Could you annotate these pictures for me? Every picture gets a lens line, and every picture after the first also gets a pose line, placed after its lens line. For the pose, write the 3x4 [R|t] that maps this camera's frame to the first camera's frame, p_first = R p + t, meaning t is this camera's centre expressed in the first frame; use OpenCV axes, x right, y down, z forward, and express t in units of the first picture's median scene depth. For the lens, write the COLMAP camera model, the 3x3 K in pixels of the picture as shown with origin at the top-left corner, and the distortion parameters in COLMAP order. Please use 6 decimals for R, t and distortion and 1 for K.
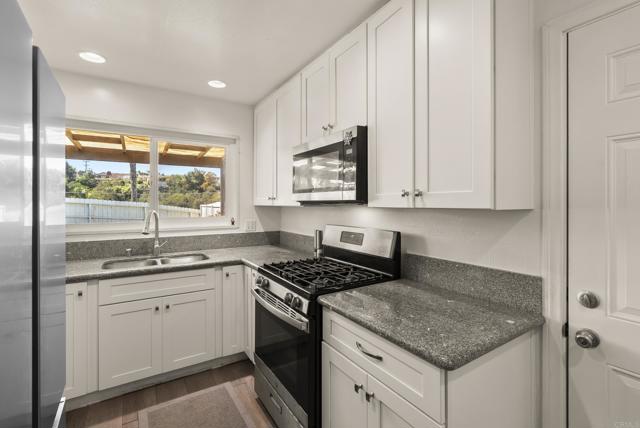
lens RADIAL K [[292.7, 0, 320.1], [0, 292.7, 202.6], [0, 0, 1]] dist [0.000121, -0.000059]
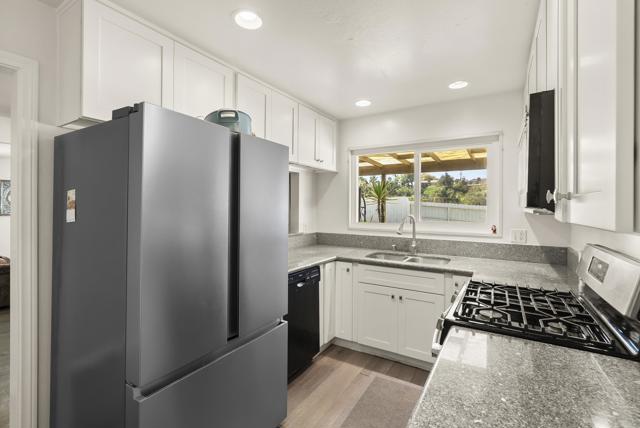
lens RADIAL K [[292.7, 0, 321.3], [0, 292.7, 204.5], [0, 0, 1]] dist [0.000121, -0.000059]
pose [[0.432527, -0.004073, -0.901612, 0.270670], [-0.001457, 0.999985, -0.005216, -0.005094], [0.901620, 0.003570, 0.432515, 0.150348]]
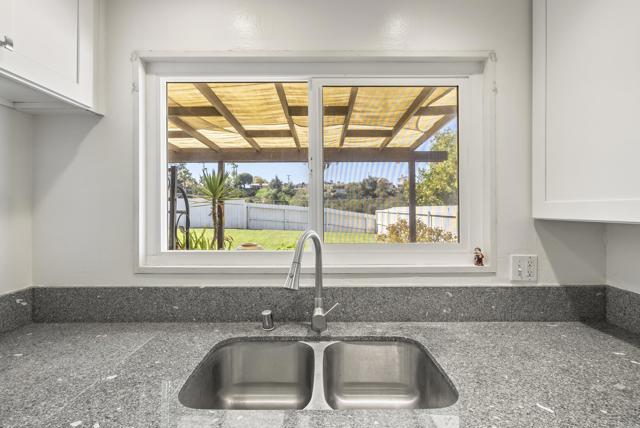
lens RADIAL K [[292.7, 0, 320.9], [0, 292.7, 208.9], [0, 0, 1]] dist [0.000121, -0.000059]
pose [[0.843754, -0.001942, -0.536726, -0.264034], [0.004408, 0.999985, 0.003310, -0.006021], [0.536712, -0.005159, 0.843750, 0.526381]]
